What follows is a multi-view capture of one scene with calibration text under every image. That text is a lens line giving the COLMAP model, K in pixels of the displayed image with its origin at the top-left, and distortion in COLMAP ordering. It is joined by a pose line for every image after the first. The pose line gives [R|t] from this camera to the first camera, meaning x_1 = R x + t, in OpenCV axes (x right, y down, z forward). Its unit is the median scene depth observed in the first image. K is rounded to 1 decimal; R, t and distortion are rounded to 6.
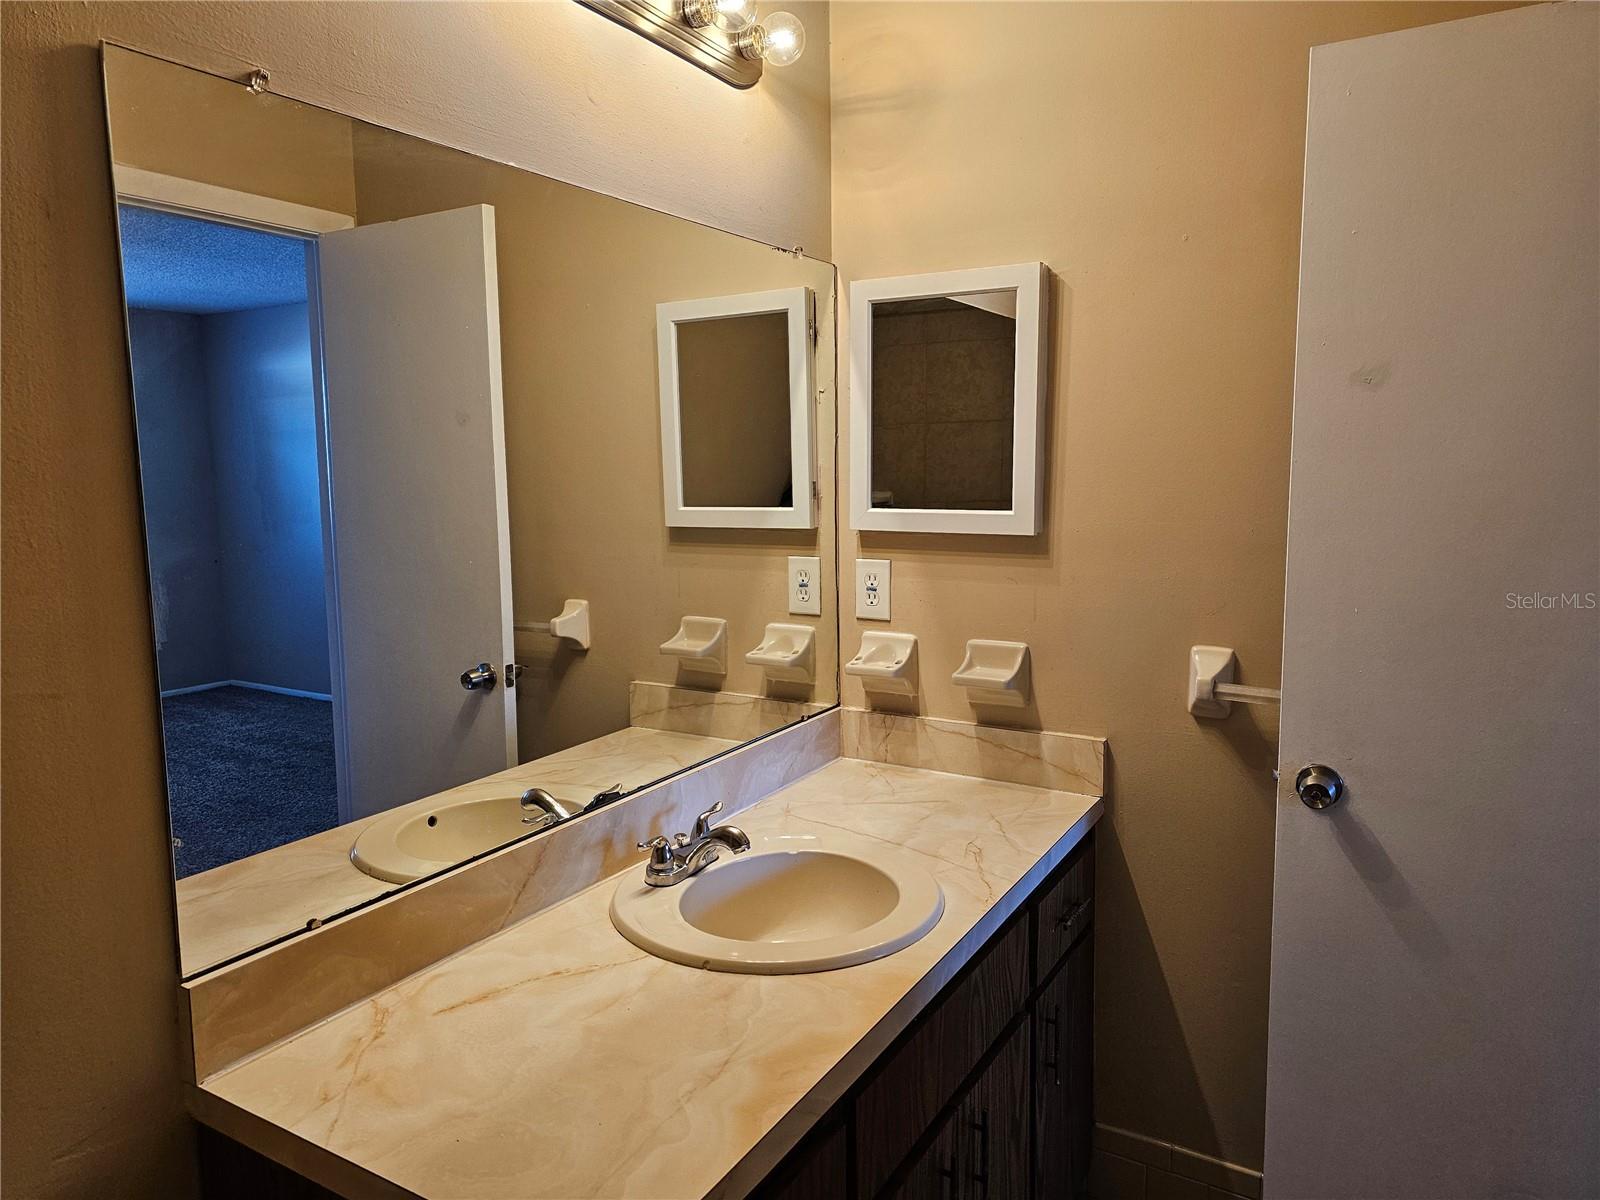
lens RADIAL K [[1084.5, 0, 805.1], [0, 1084.5, 611.0], [0, 0, 1]] dist [0.077132, -0.083238]
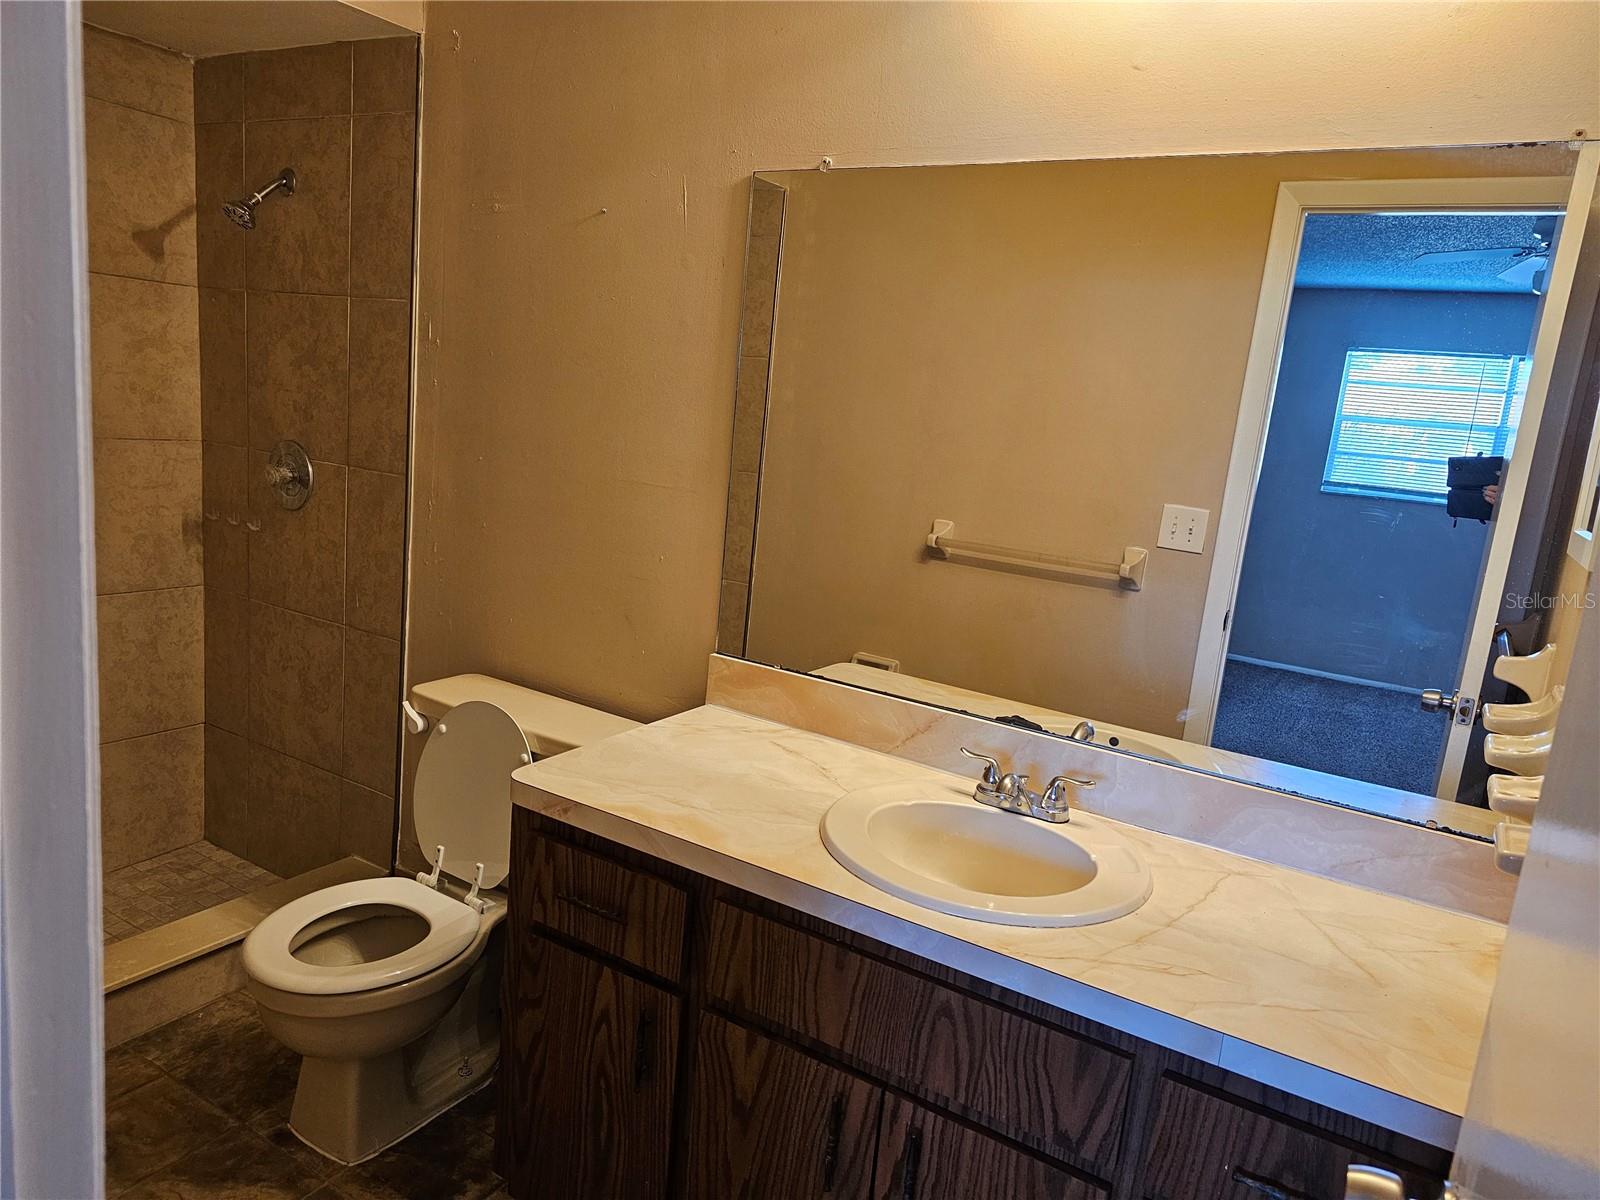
lens RADIAL K [[1084.5, 0, 805.1], [0, 1084.5, 611.0], [0, 0, 1]] dist [0.077132, -0.083238]
pose [[-0.011500, 0.199357, -0.979859, 1.060022], [-0.235790, 0.951750, 0.196406, -0.121776], [0.971736, 0.233300, 0.036061, 0.862828]]
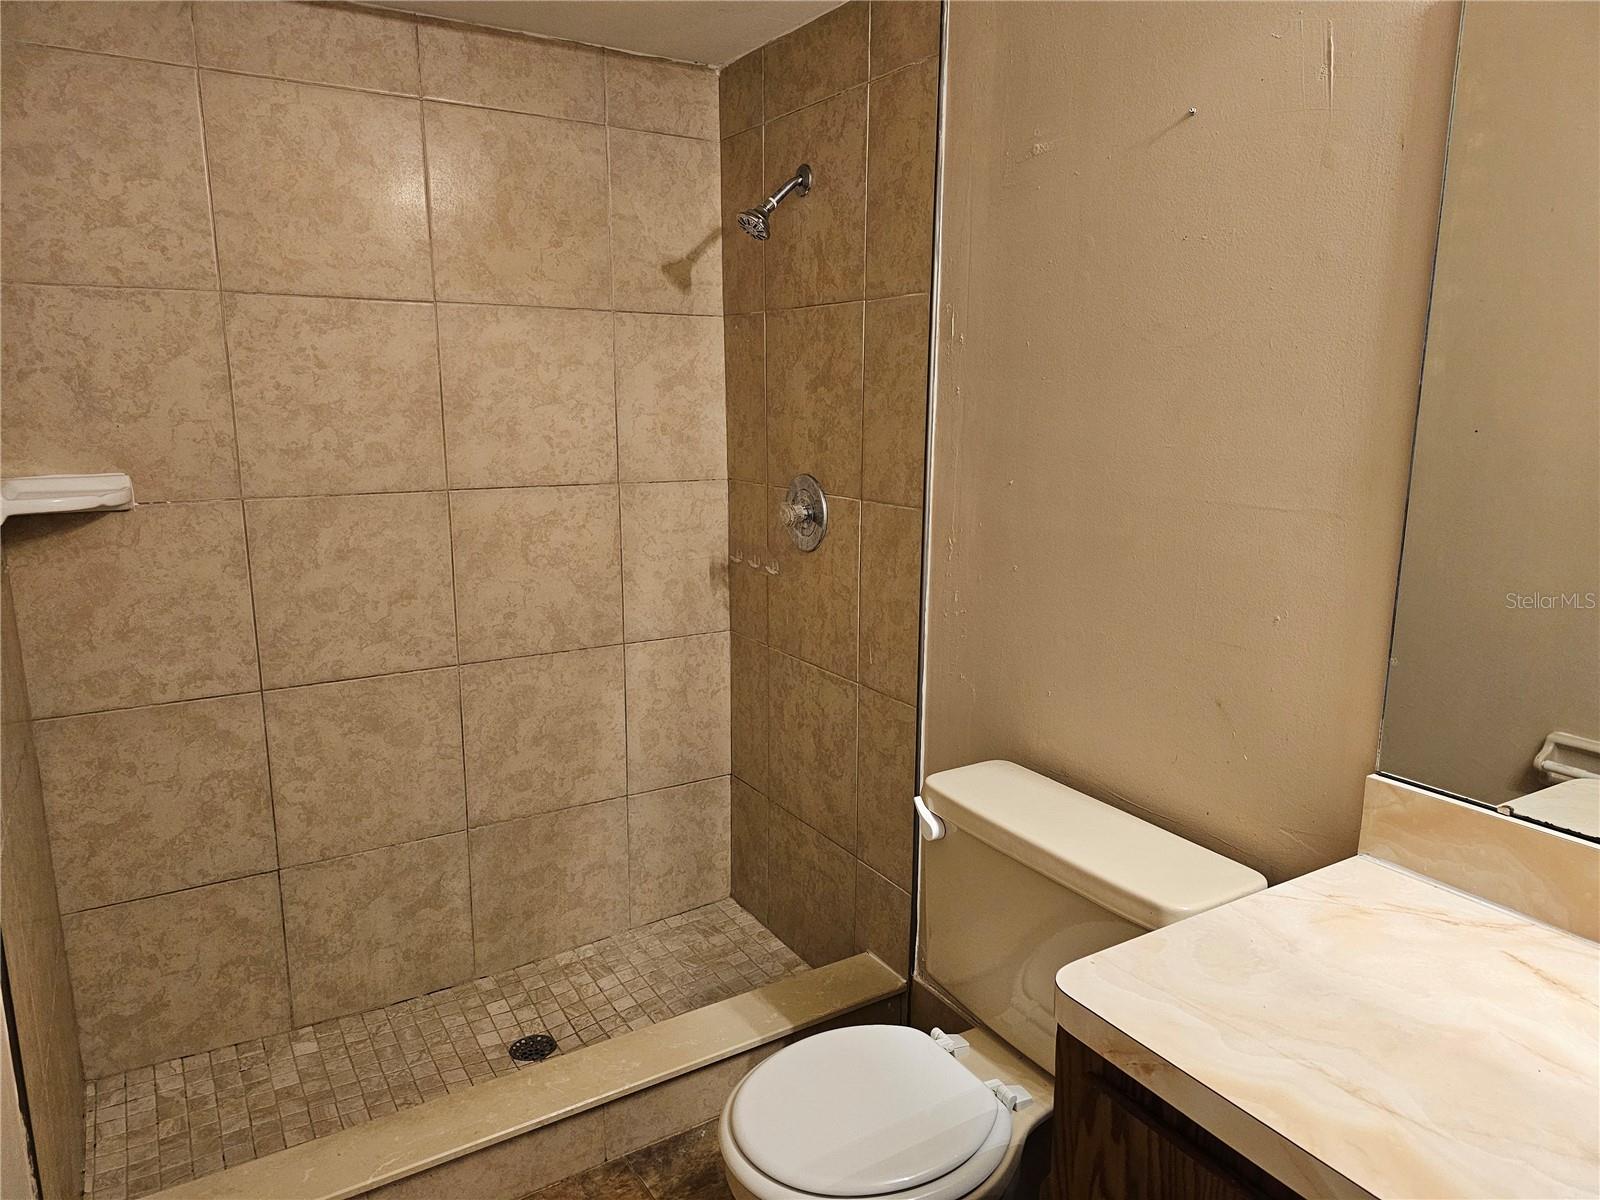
lens RADIAL K [[1084.5, 0, 805.1], [0, 1084.5, 611.0], [0, 0, 1]] dist [0.077132, -0.083238]
pose [[-0.461784, 0.188808, -0.866664, 0.608180], [-0.124829, 0.953524, 0.274244, -0.073053], [0.878165, 0.234827, -0.416753, 0.735536]]
